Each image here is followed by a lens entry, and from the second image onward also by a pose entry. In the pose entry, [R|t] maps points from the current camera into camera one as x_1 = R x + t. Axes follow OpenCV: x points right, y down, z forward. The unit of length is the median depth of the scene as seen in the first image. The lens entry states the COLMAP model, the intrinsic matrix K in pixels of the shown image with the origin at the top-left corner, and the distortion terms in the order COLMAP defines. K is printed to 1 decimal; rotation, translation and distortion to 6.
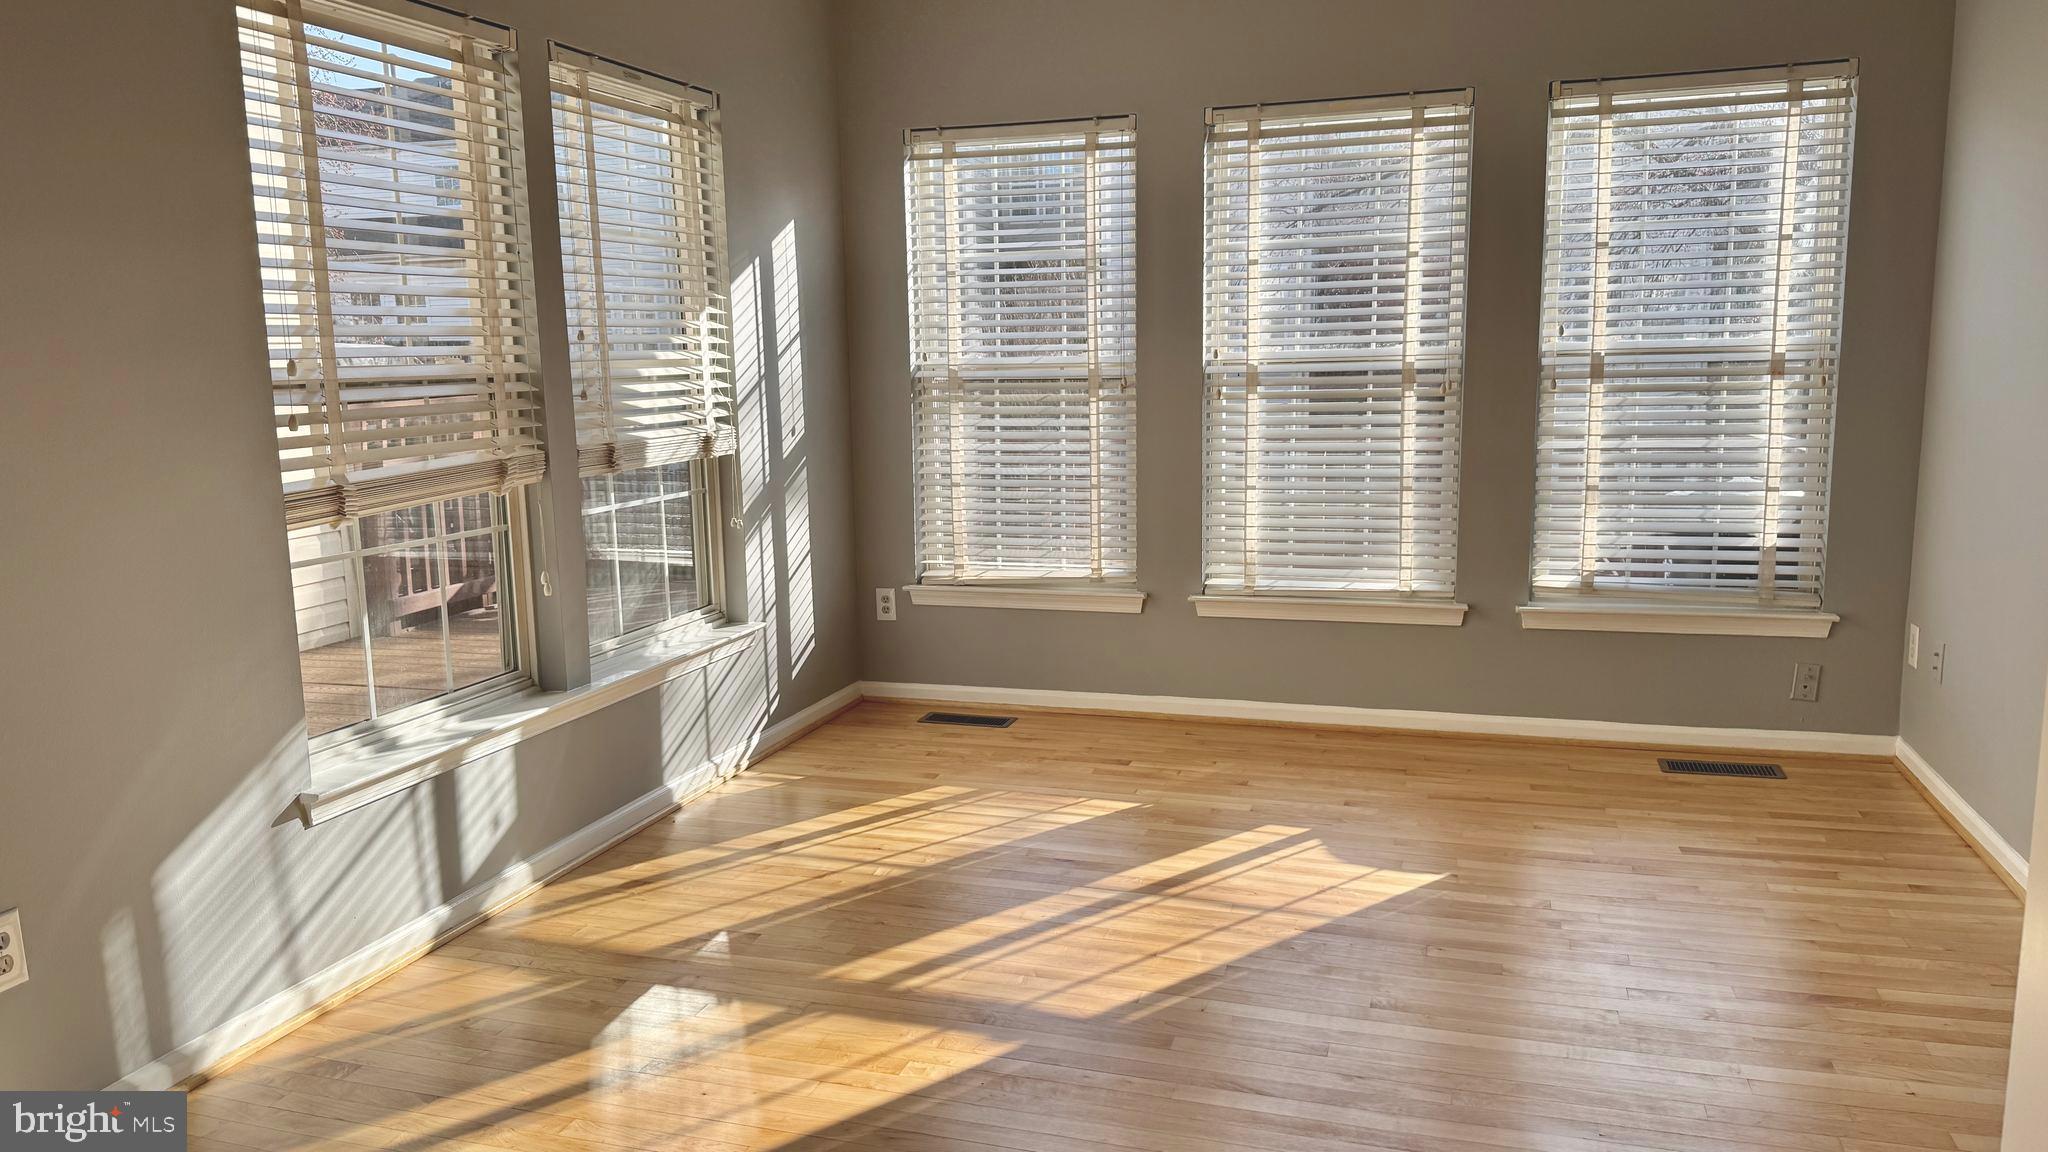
lens RADIAL K [[1414.8, 0, 1015.6], [0, 1414.8, 579.5], [0, 0, 1]] dist [0.003305, -0.020679]
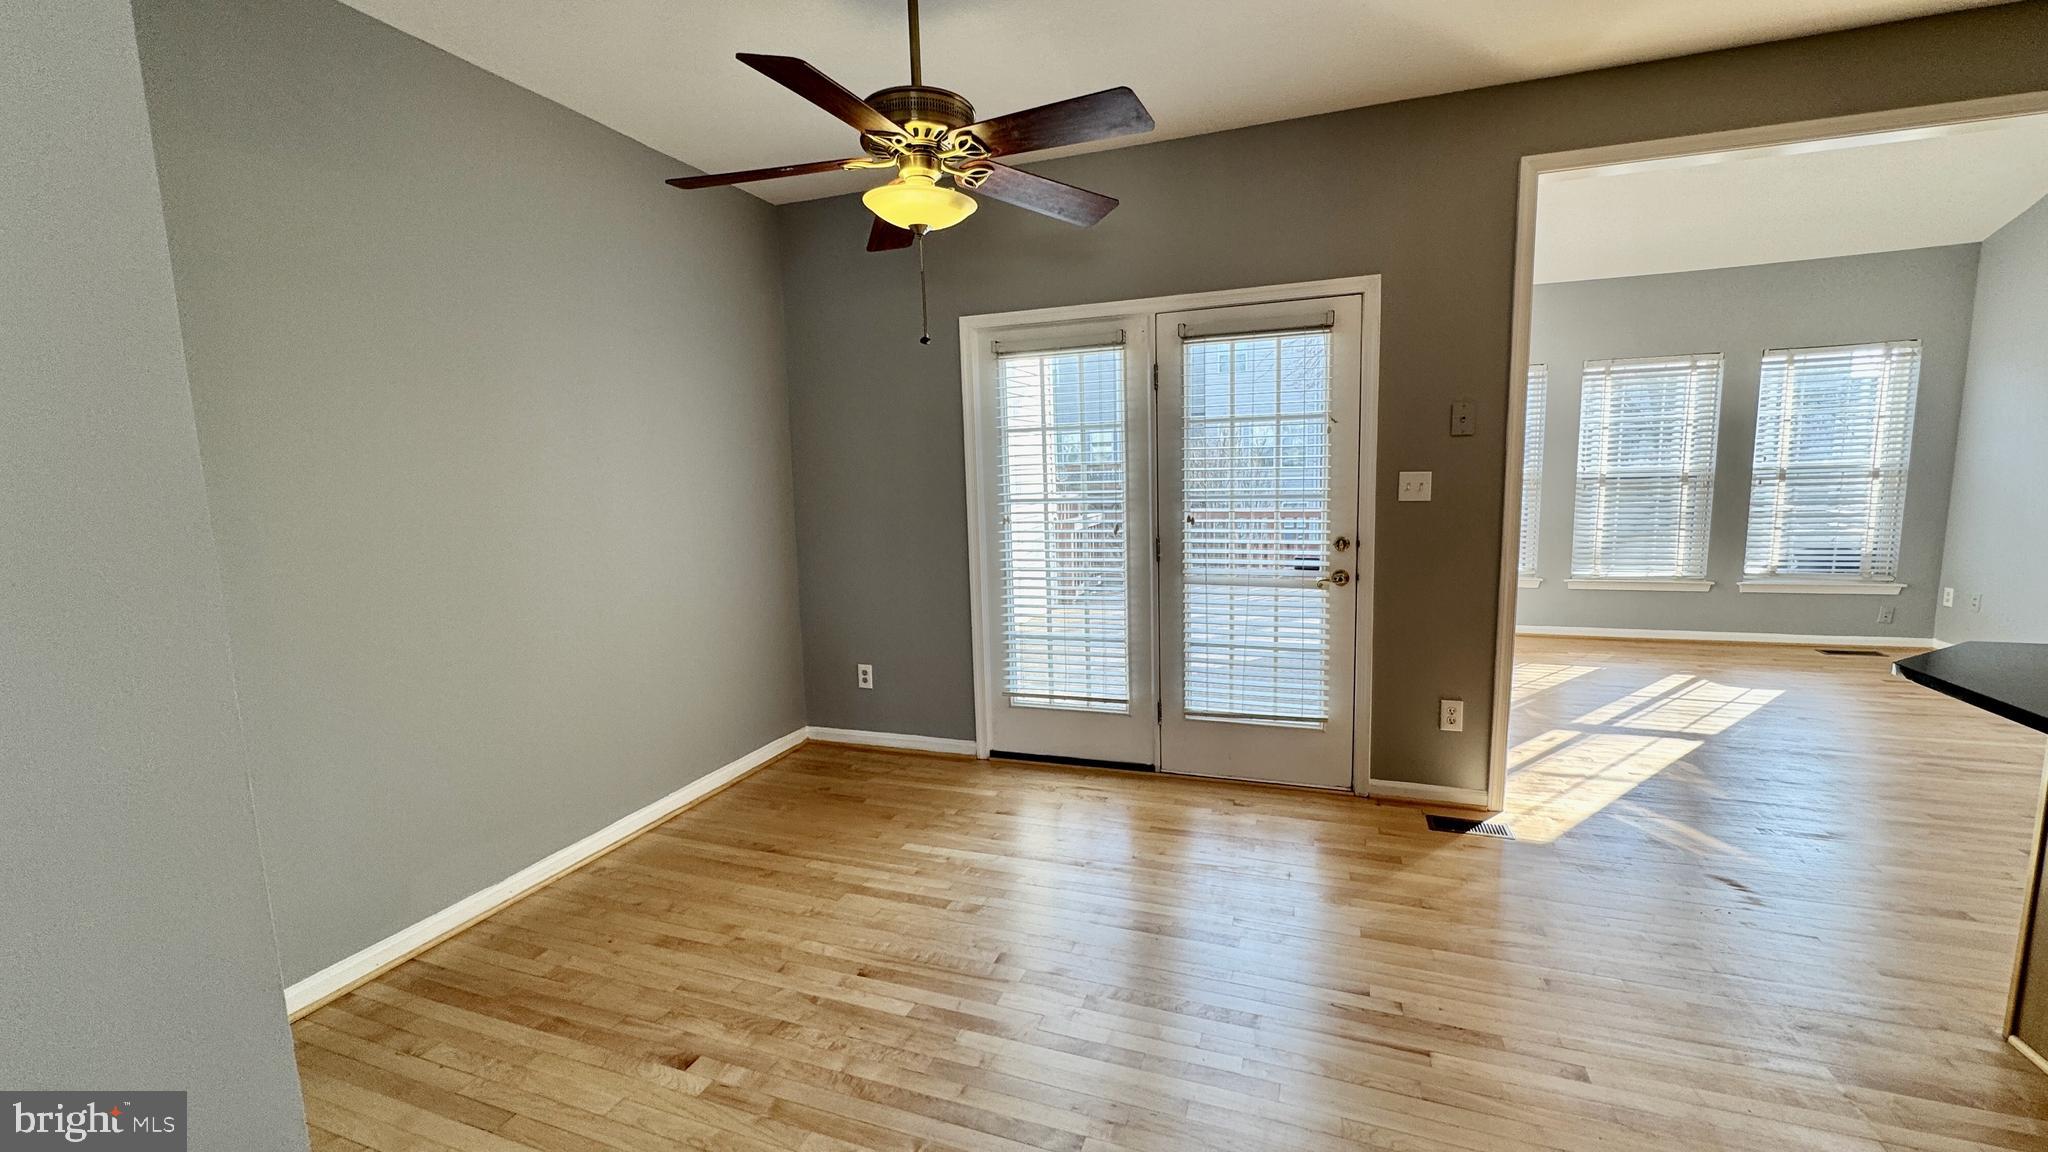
lens RADIAL K [[821.7, 0, 1024.6], [0, 821.7, 569.7], [0, 0, 1]] dist [-0.004039, -0.000505]
pose [[0.998941, -0.003143, -0.045895, -0.728591], [0.001788, 0.999562, -0.029535, 0.036845], [0.045967, 0.029421, 0.998510, -0.345794]]
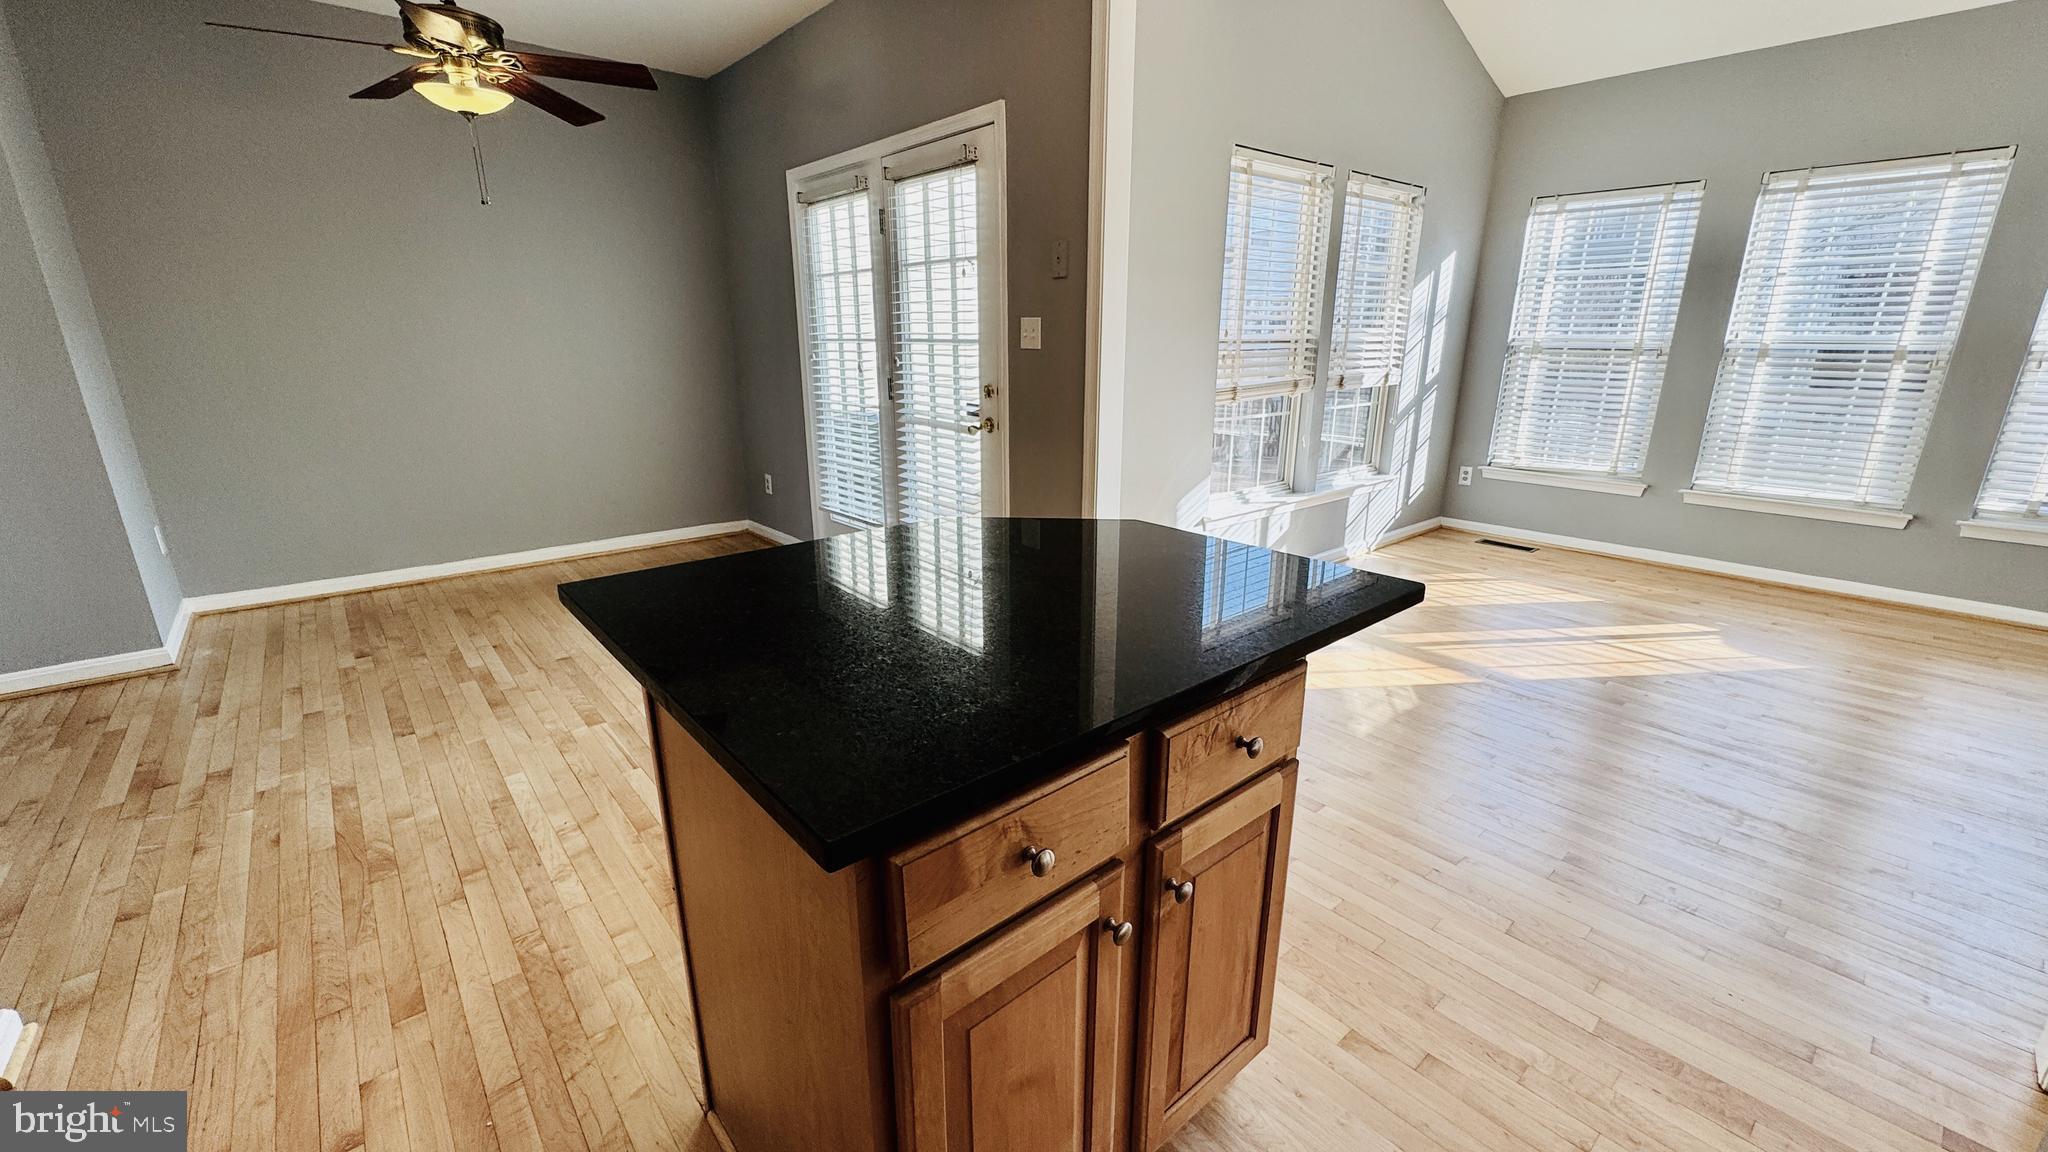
lens RADIAL K [[821.7, 0, 1020.3], [0, 821.7, 573.2], [0, 0, 1]] dist [-0.004039, -0.000505]
pose [[0.849300, 0.167388, -0.500670, -0.036838], [-0.097353, 0.981795, 0.163100, 0.030240], [0.518856, -0.089780, 0.850134, -0.225258]]
